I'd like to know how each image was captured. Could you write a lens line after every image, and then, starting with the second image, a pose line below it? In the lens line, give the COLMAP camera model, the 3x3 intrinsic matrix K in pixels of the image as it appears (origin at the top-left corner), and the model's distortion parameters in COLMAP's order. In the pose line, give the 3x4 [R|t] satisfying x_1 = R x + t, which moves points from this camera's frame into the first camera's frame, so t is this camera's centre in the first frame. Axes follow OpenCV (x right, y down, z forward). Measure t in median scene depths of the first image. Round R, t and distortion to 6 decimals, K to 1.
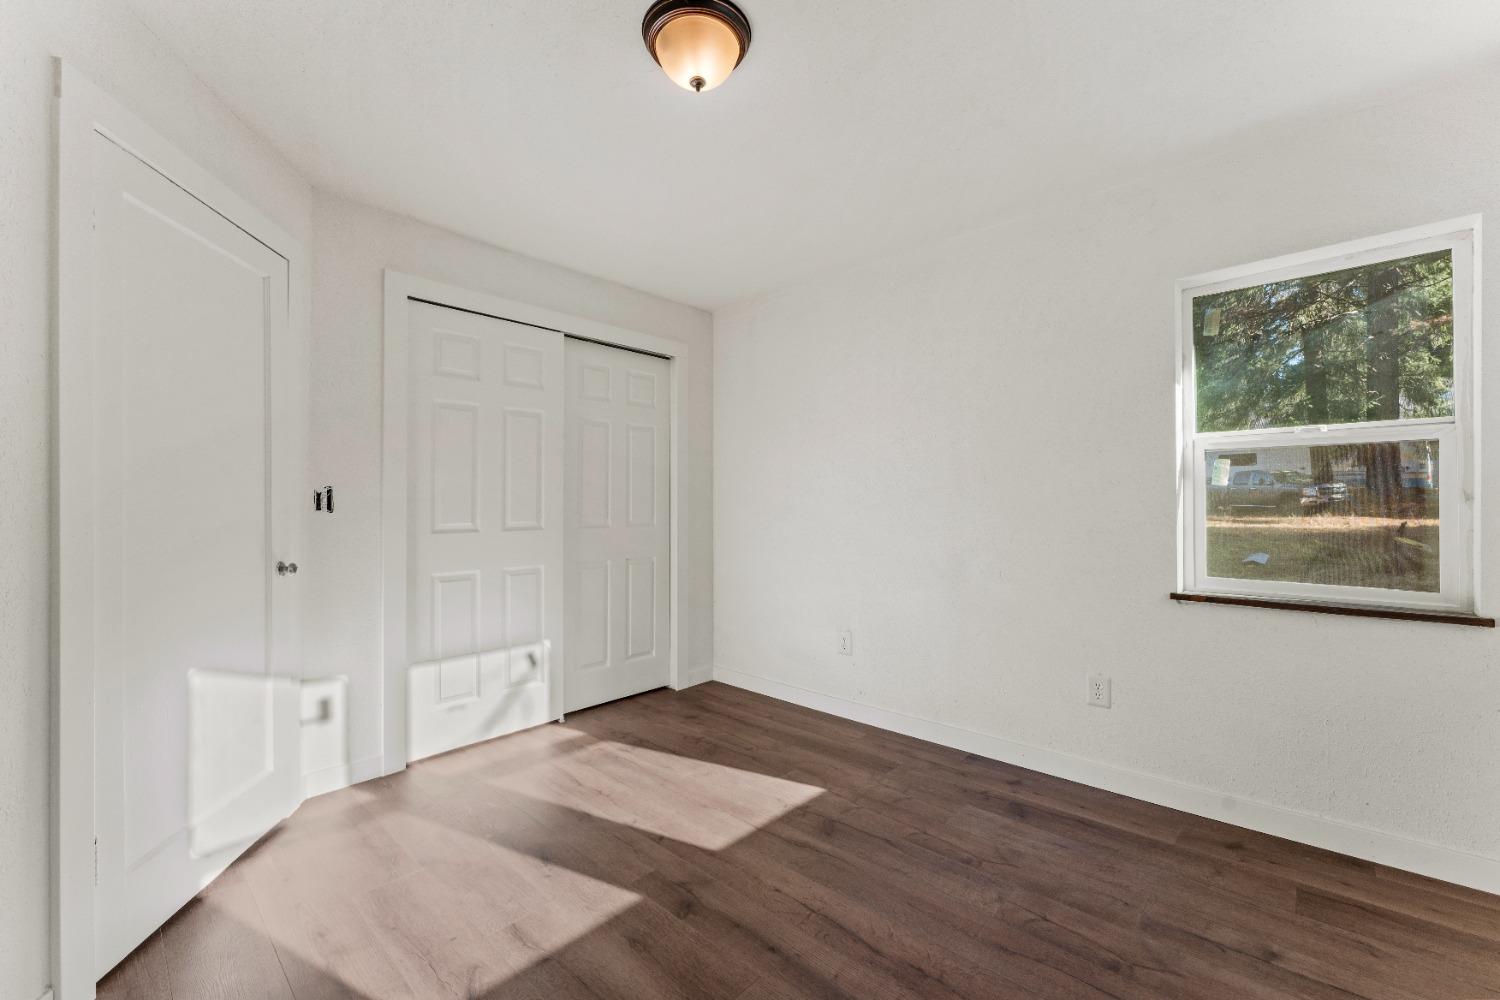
lens RADIAL K [[599.8, 0, 751.2], [0, 599.8, 501.2], [0, 0, 1]] dist [0.001652, -0.000075]
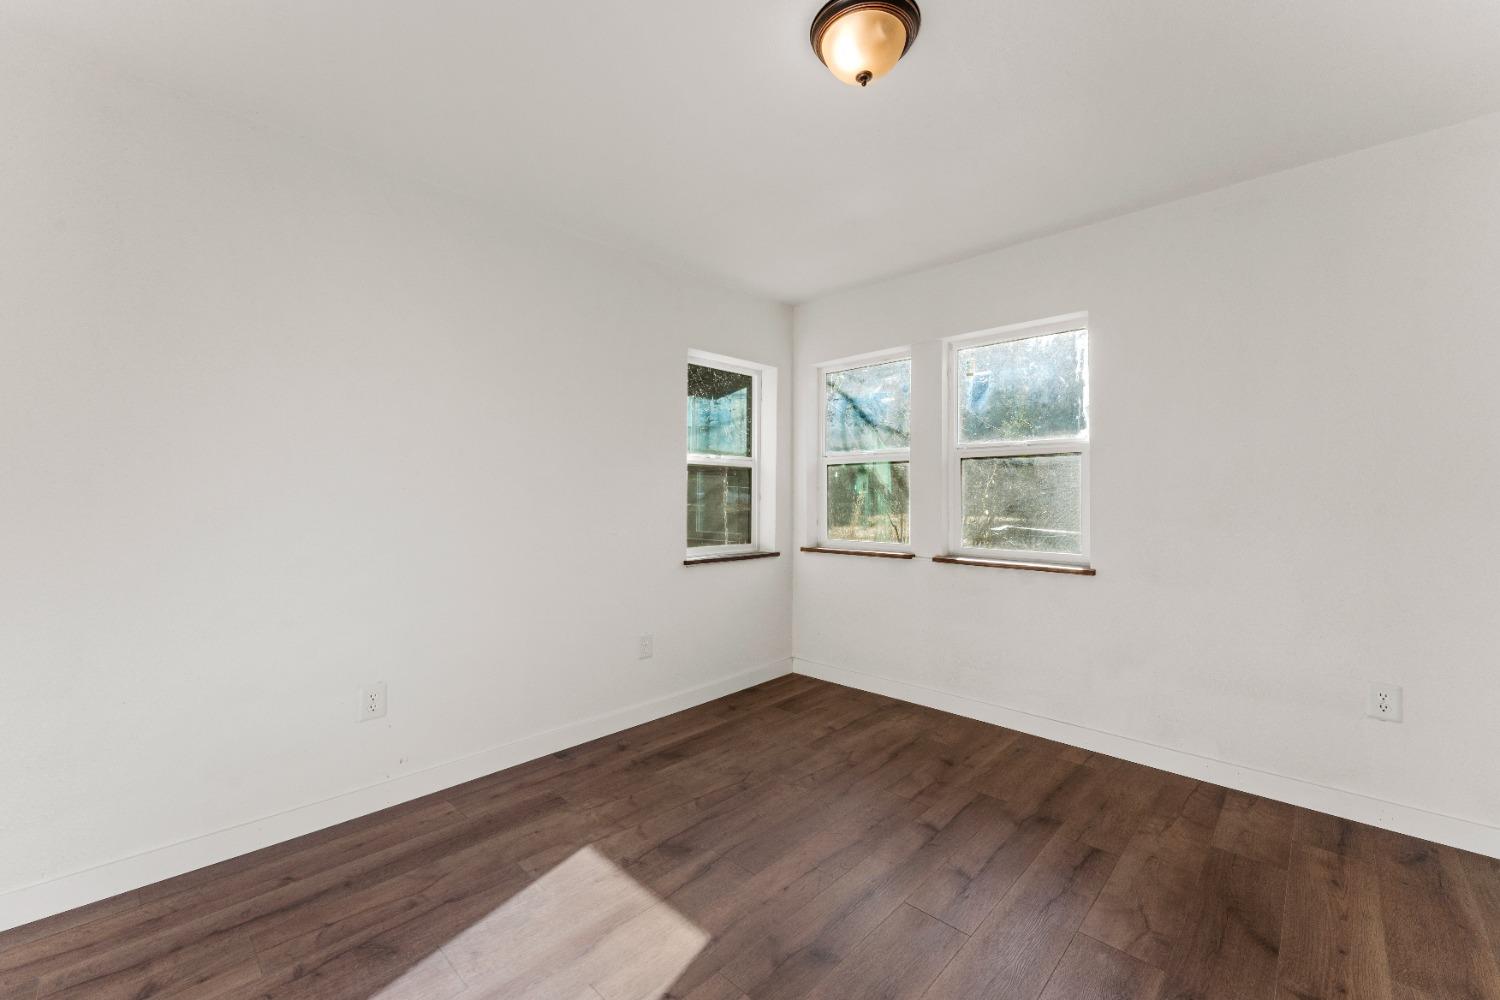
lens RADIAL K [[599.8, 0, 745.9], [0, 599.8, 489.5], [0, 0, 1]] dist [0.001652, -0.000075]
pose [[0.026406, 0.020295, 0.999445, -0.752925], [-0.012570, 0.999722, -0.019969, 0.006113], [-0.999572, -0.012036, 0.026653, 0.816627]]
